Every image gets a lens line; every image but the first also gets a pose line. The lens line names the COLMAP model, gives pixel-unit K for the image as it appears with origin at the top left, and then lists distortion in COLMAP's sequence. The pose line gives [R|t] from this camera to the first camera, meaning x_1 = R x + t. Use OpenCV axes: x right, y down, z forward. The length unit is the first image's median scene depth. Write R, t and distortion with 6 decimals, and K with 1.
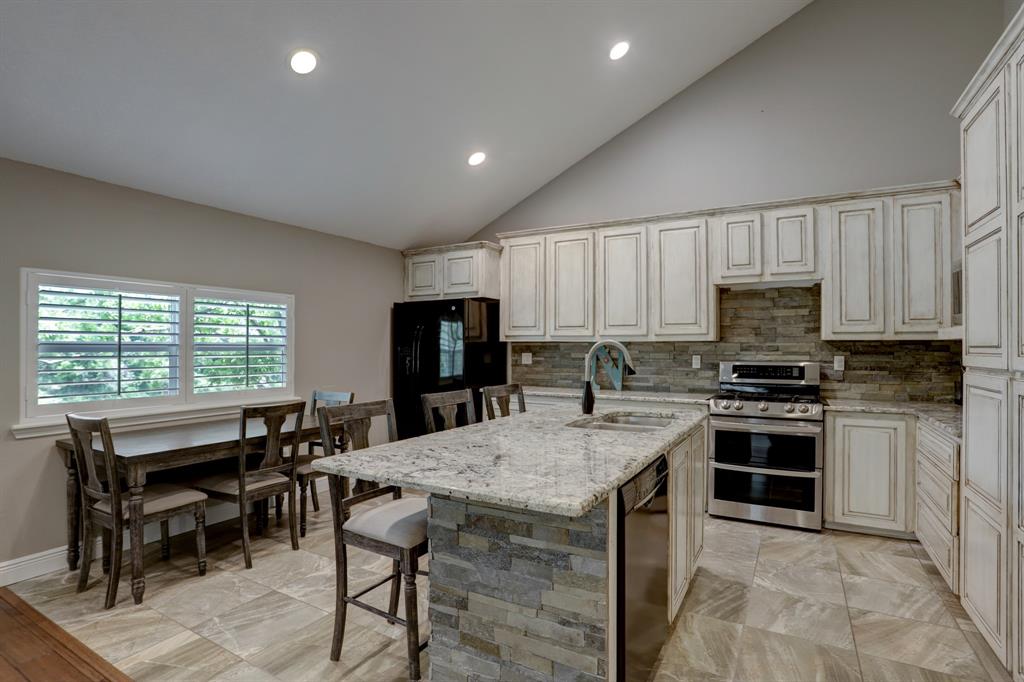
lens RADIAL K [[511.0, 0, 522.4], [0, 511.0, 340.4], [0, 0, 1]] dist [-0.060143, 0.018156]
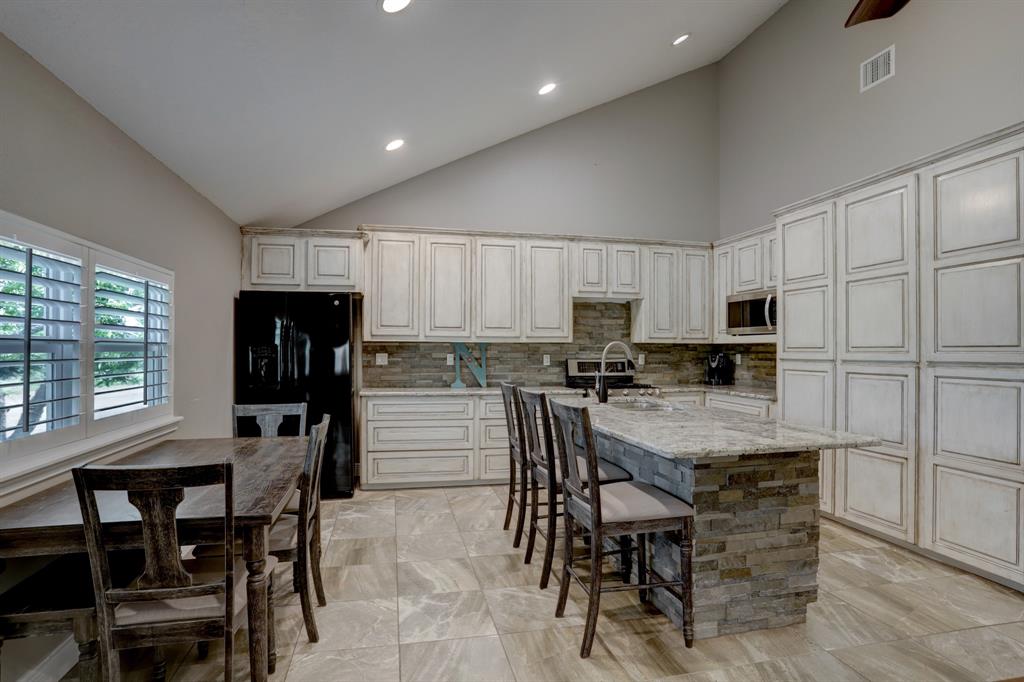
lens RADIAL K [[511.0, 0, 513.6], [0, 511.0, 342.9], [0, 0, 1]] dist [-0.060143, 0.018156]
pose [[0.746509, 0.008703, 0.665319, -0.565695], [-0.010308, 0.999946, -0.001515, 0.004815], [-0.665296, -0.005727, 0.746558, 0.167269]]
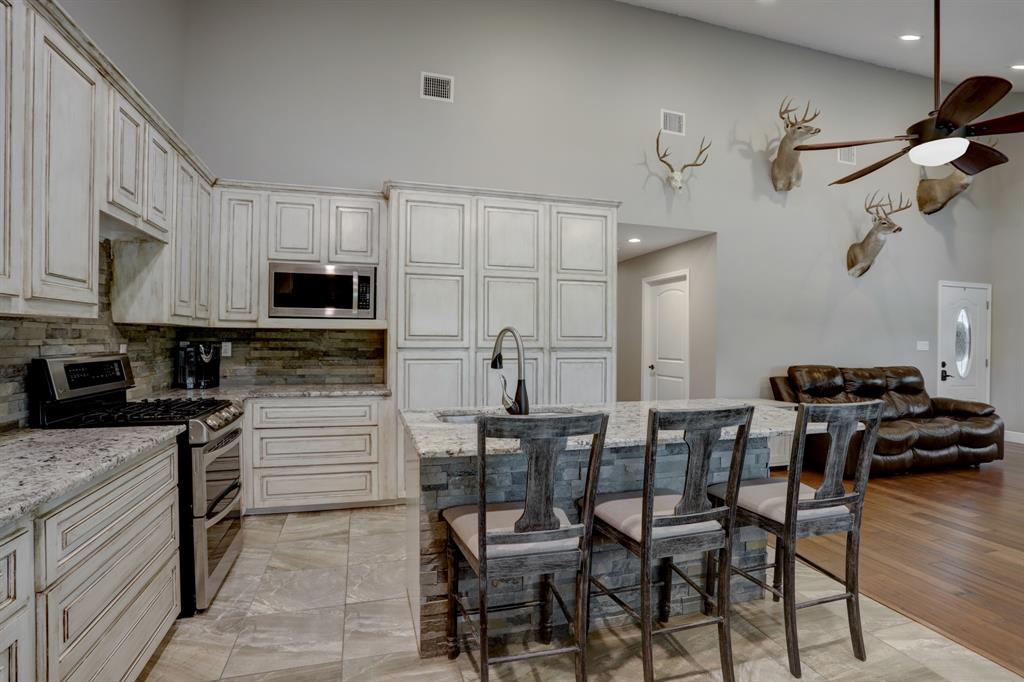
lens RADIAL K [[511.0, 0, 531.7], [0, 511.0, 341.0], [0, 0, 1]] dist [-0.060143, 0.018156]
pose [[-0.714081, -0.013514, 0.699933, -0.306502], [-0.019981, 0.999800, -0.001082, 0.013848], [-0.699778, -0.014758, -0.714208, 1.064748]]
